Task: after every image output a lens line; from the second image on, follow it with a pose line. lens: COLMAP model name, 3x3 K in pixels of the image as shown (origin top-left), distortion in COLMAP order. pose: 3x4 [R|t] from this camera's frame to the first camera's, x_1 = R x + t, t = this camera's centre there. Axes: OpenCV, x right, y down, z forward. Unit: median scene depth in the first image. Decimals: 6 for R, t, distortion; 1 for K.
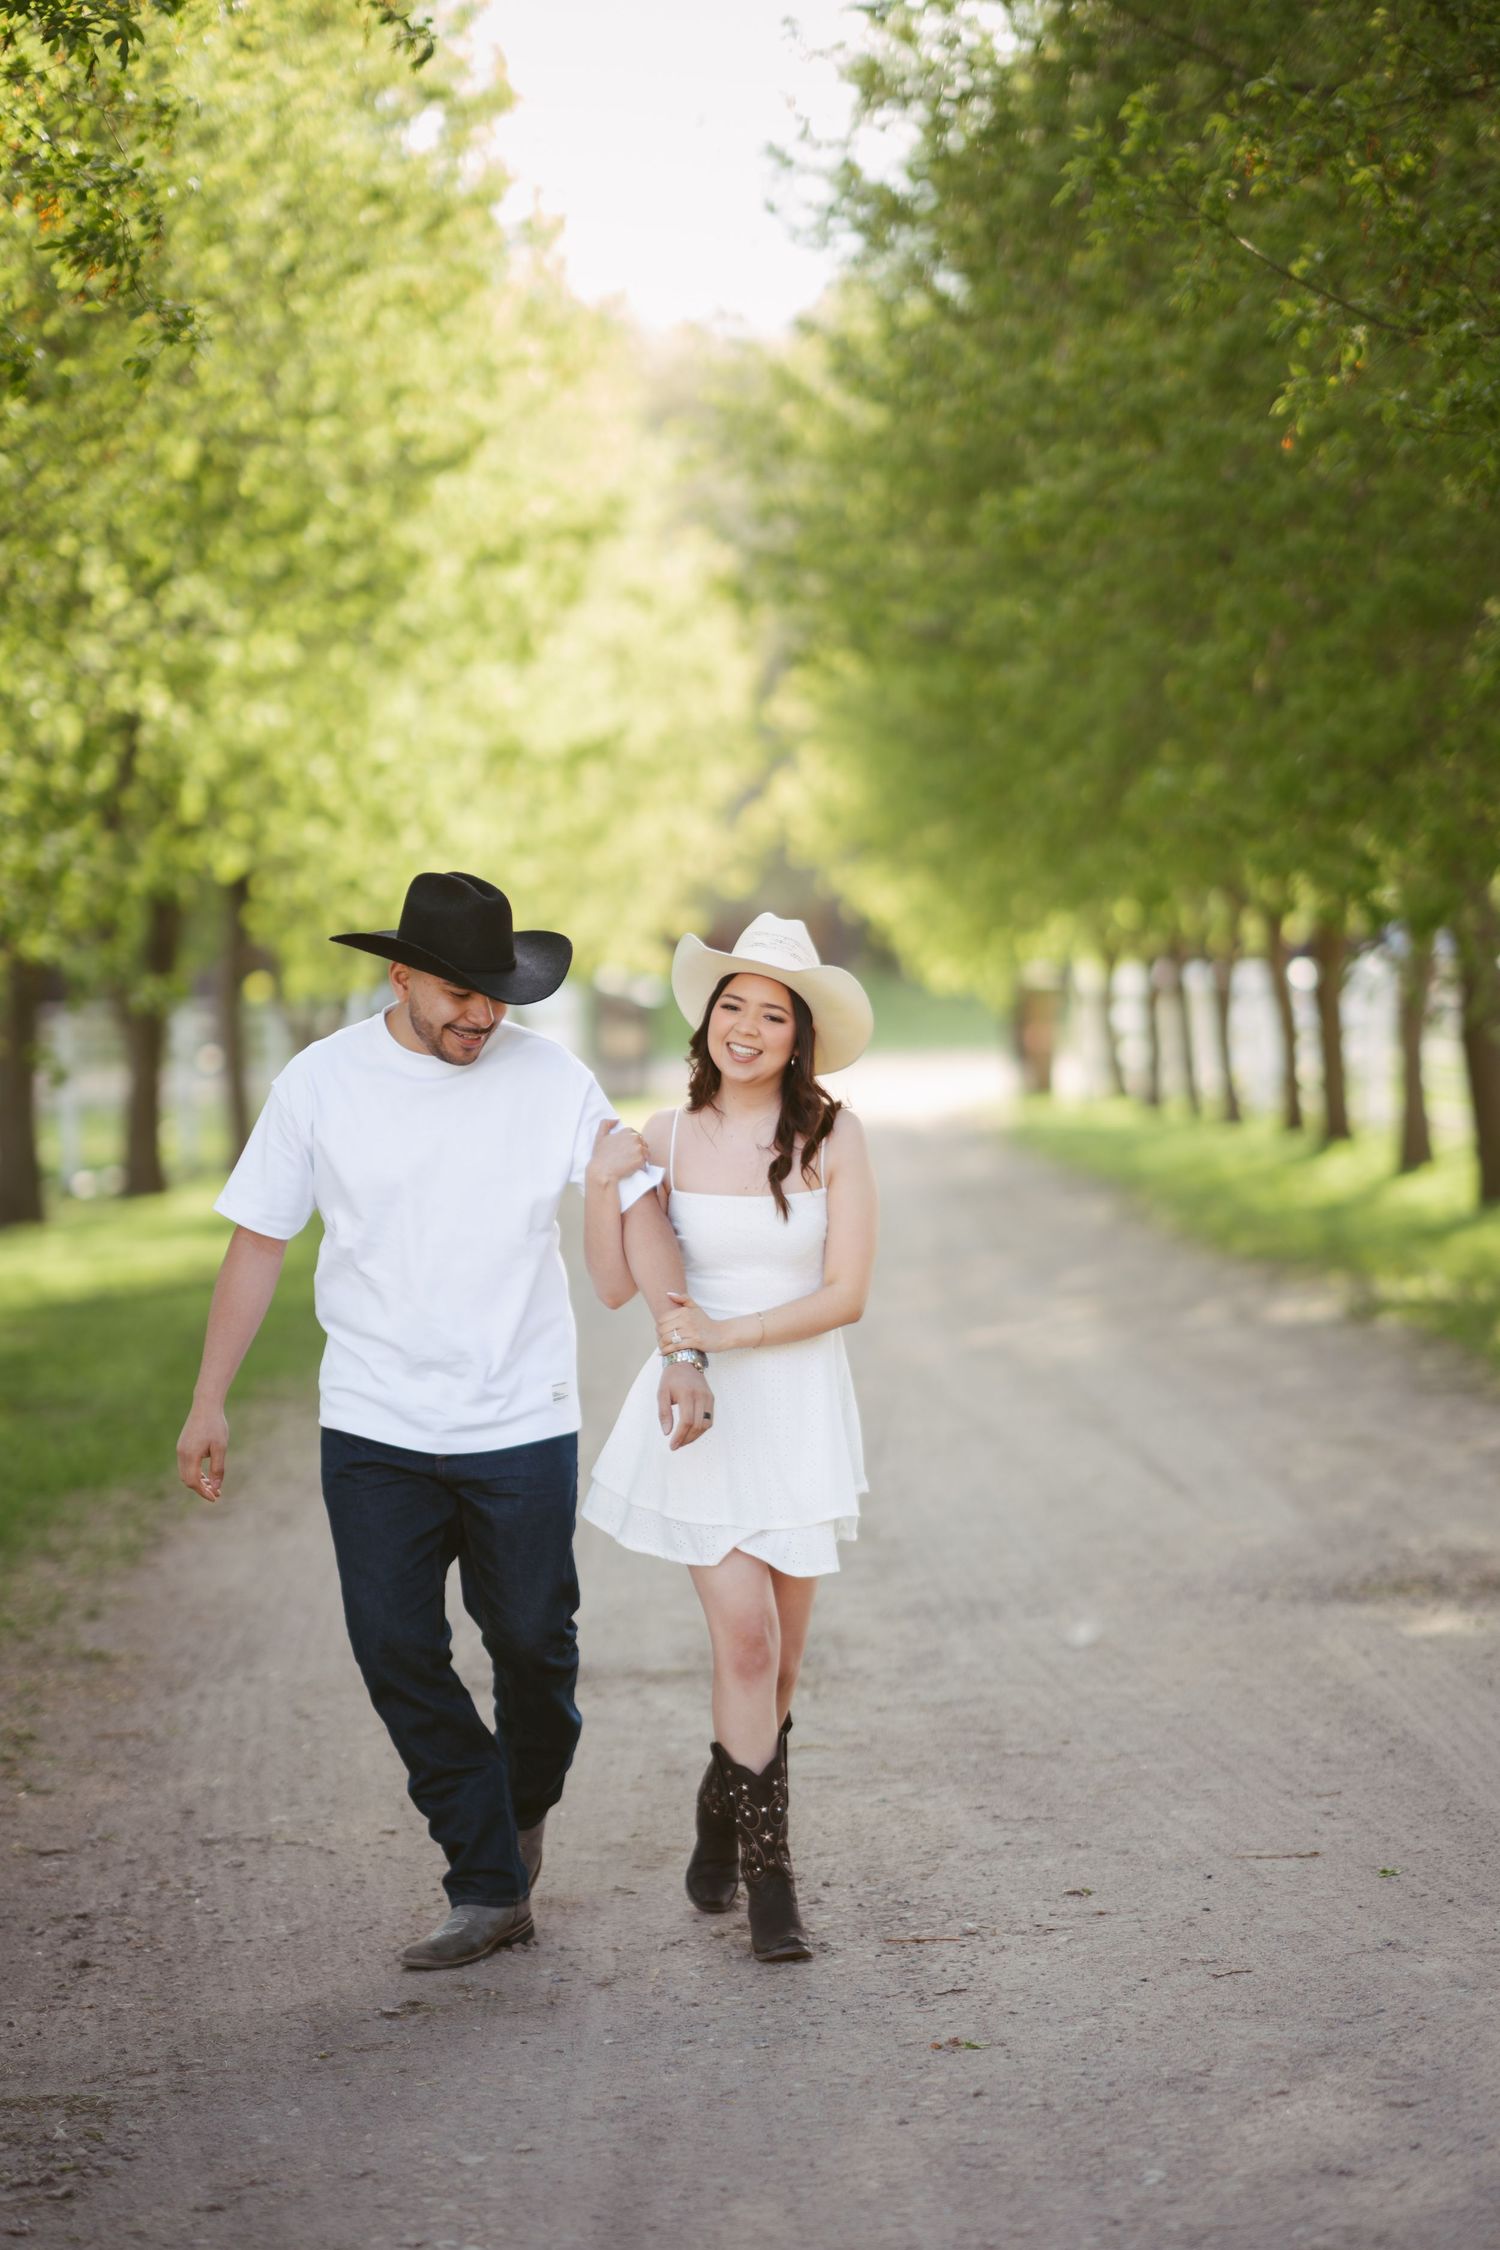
lens RADIAL K [[5457.5, 0, 747.2], [0, 5457.5, 1211.1], [0, 0, 1]] dist [-0.080031, 0.748973]
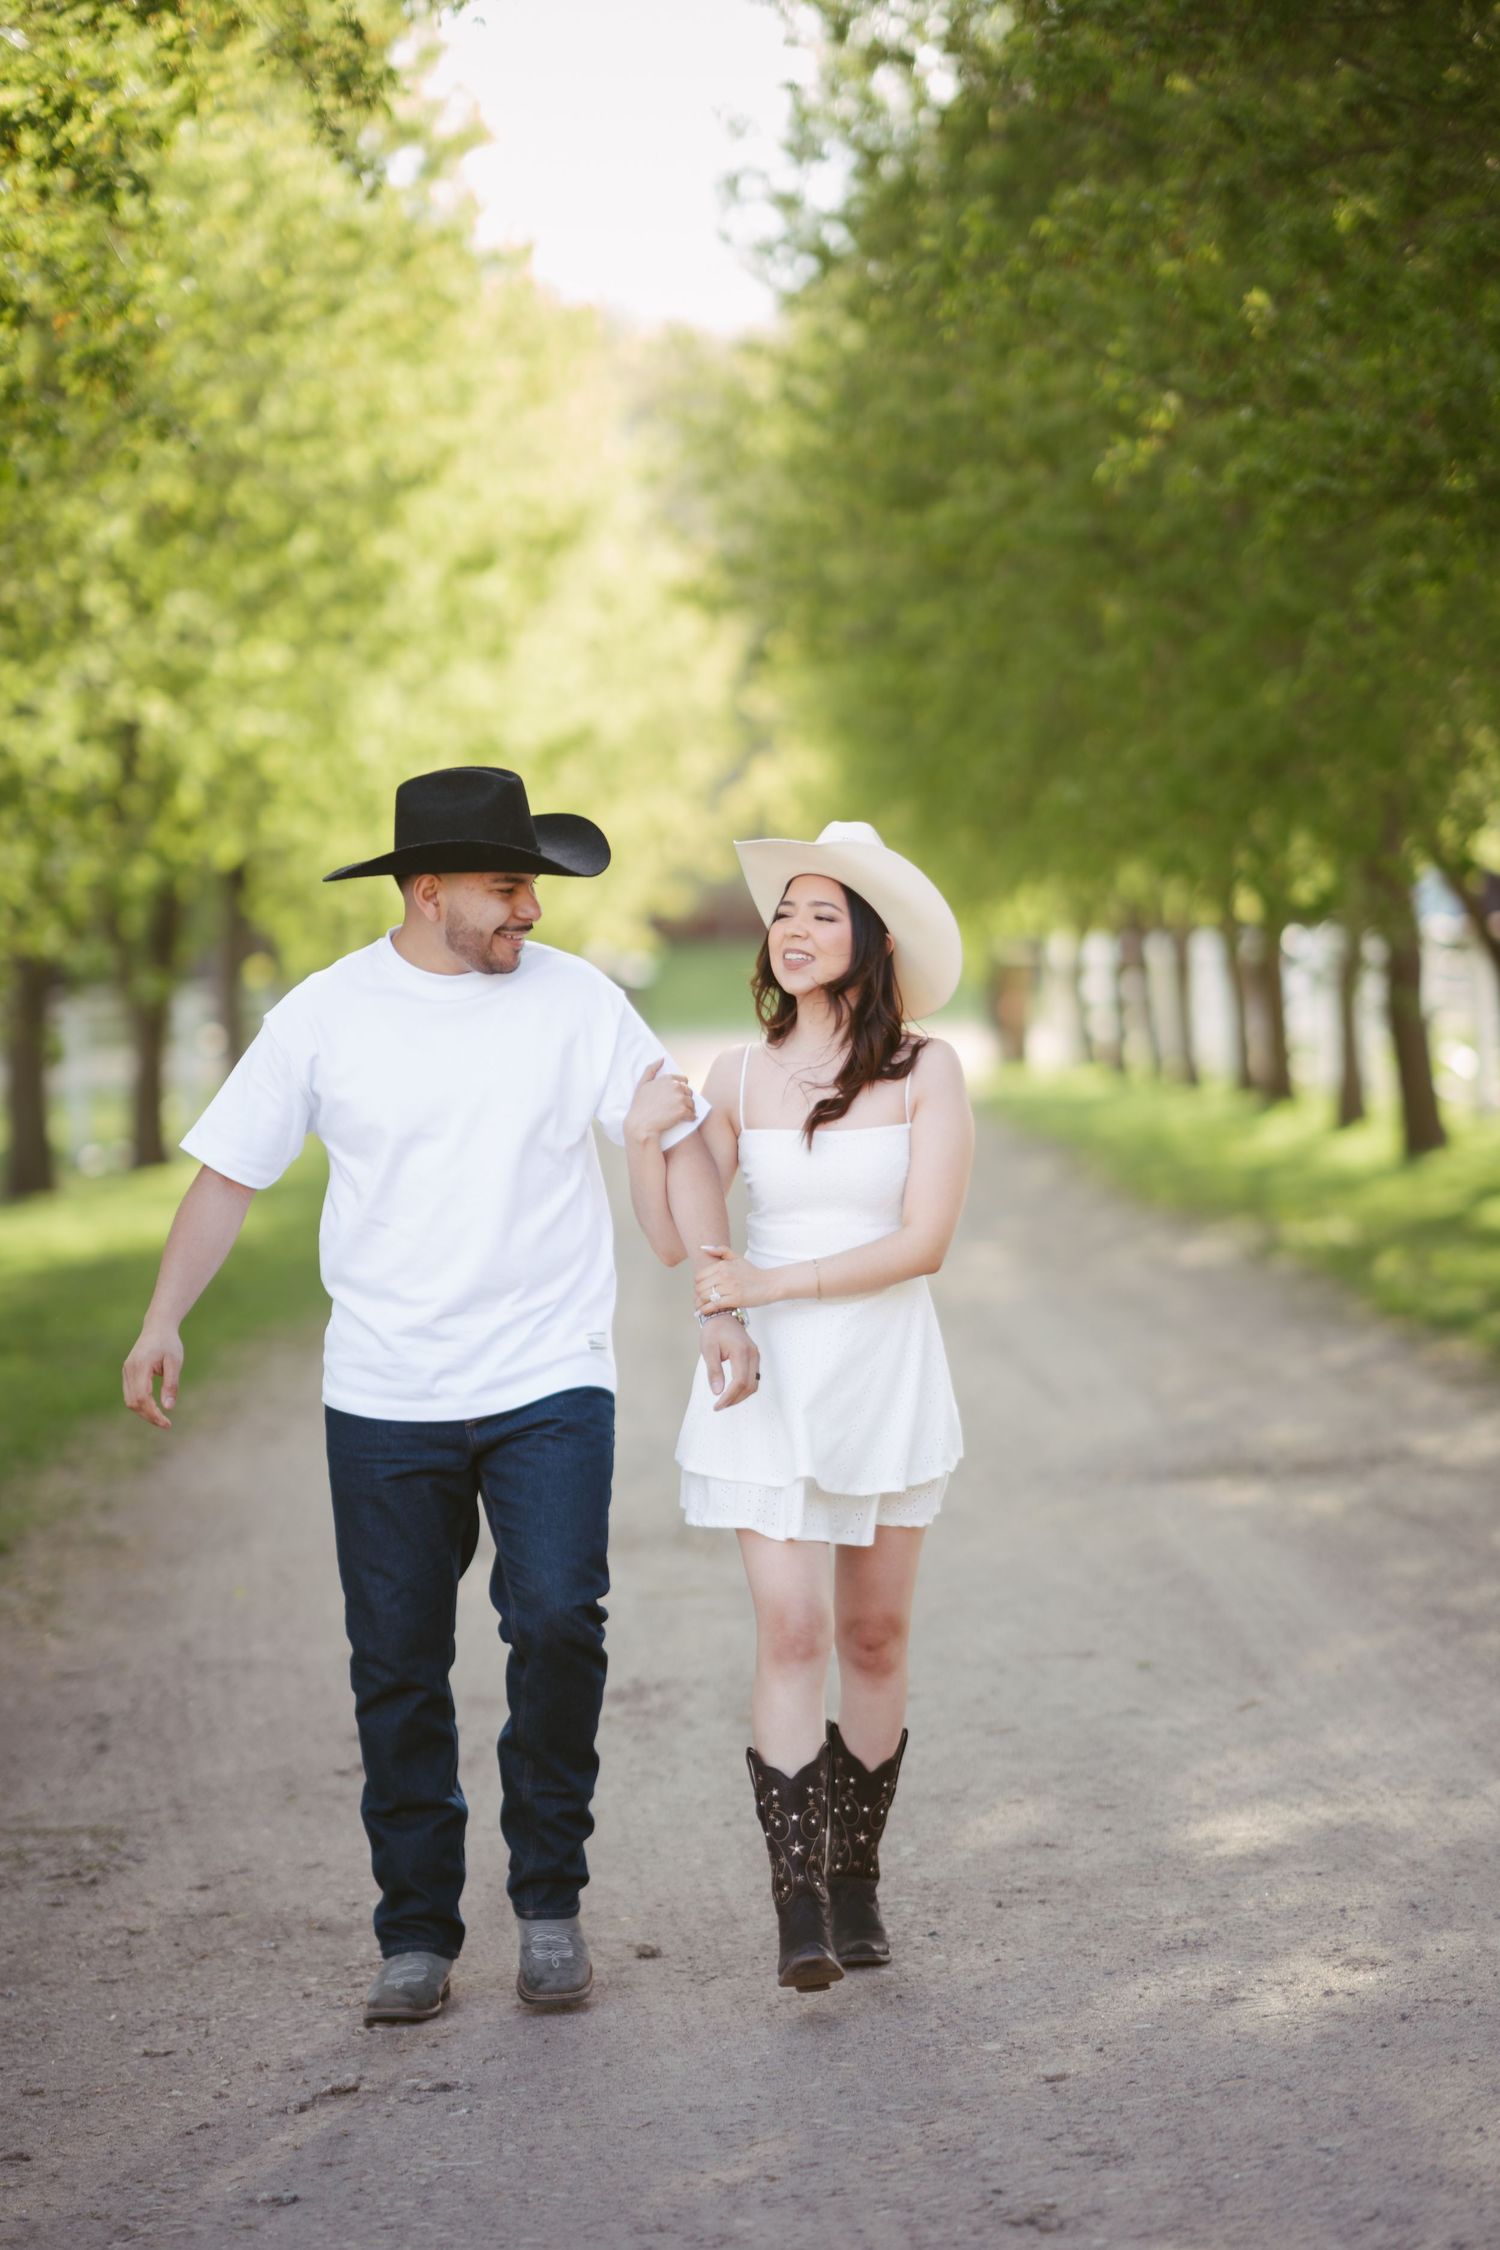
lens RADIAL K [[5645.4, 0, 750.0], [0, 5645.4, 1125.0], [0, 0, 1]] dist [-0.011643, 0.341527]
pose [[0.999910, -0.012662, -0.004466, 0.013367], [0.012604, 0.999839, -0.012803, 0.005038], [0.004627, 0.012745, 0.999908, -0.114989]]
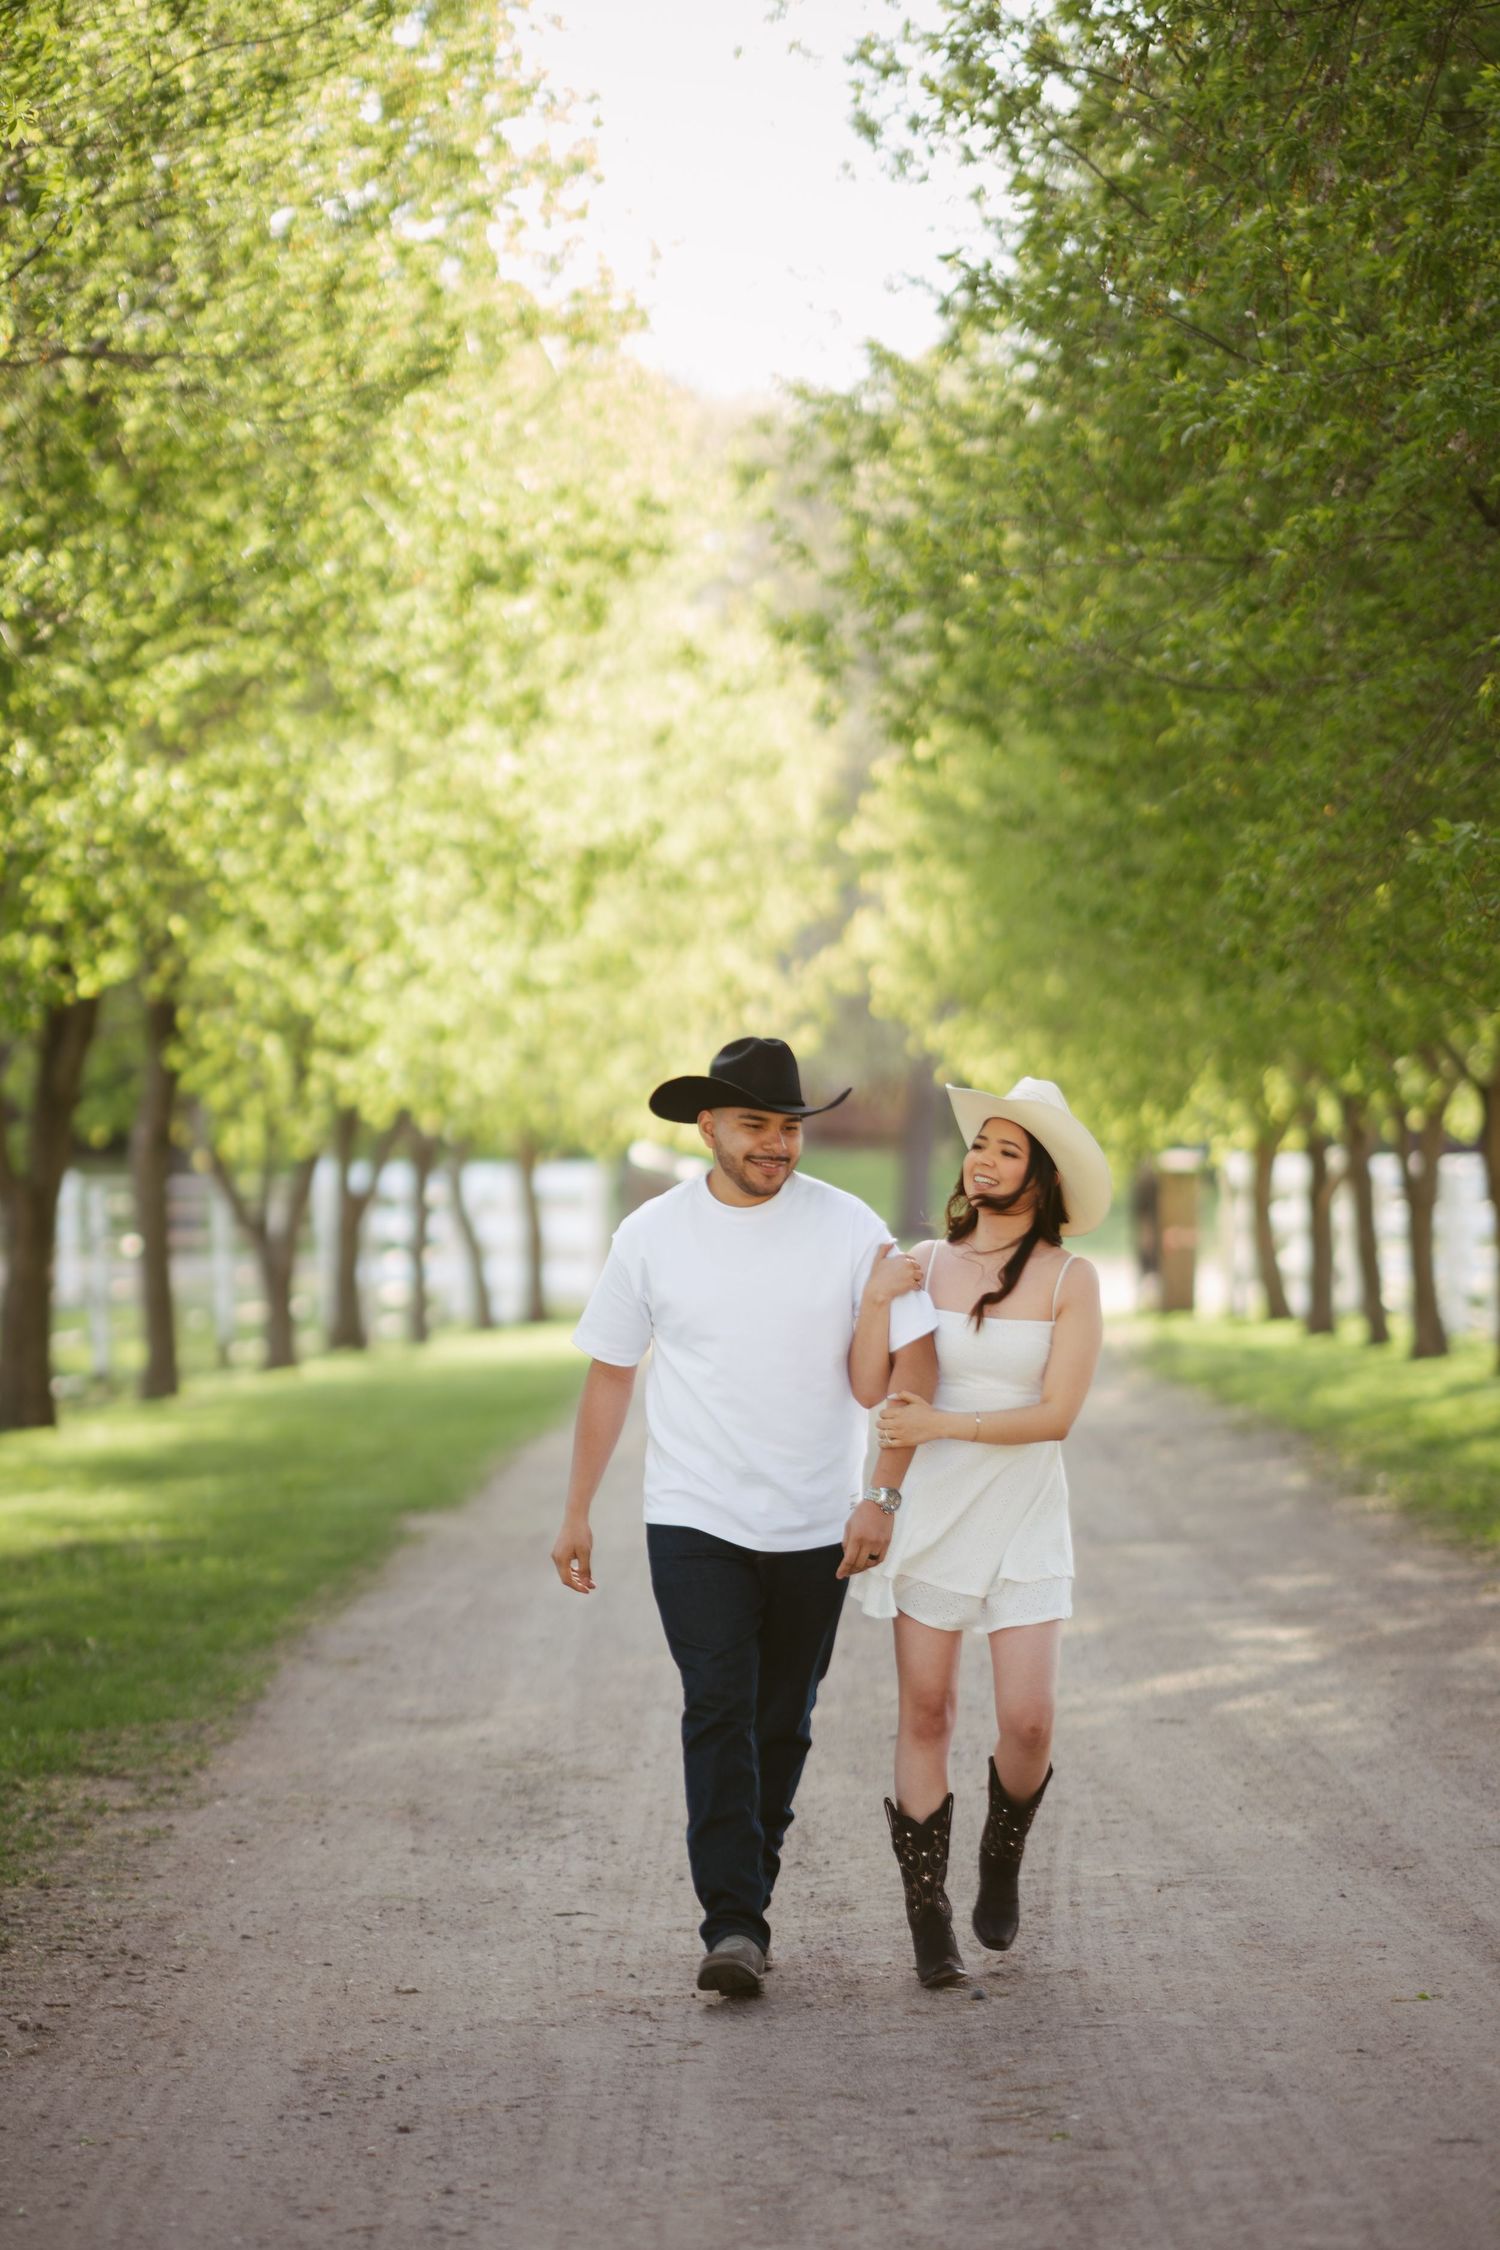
lens RADIAL K [[5645.4, 0, 750.0], [0, 5645.4, 1125.0], [0, 0, 1]] dist [-0.011643, 0.341527]
pose [[0.999791, 0.018476, -0.008794, -0.003423], [-0.018895, 0.998554, -0.050320, -0.009331], [0.007851, 0.050476, 0.998694, 0.273192]]
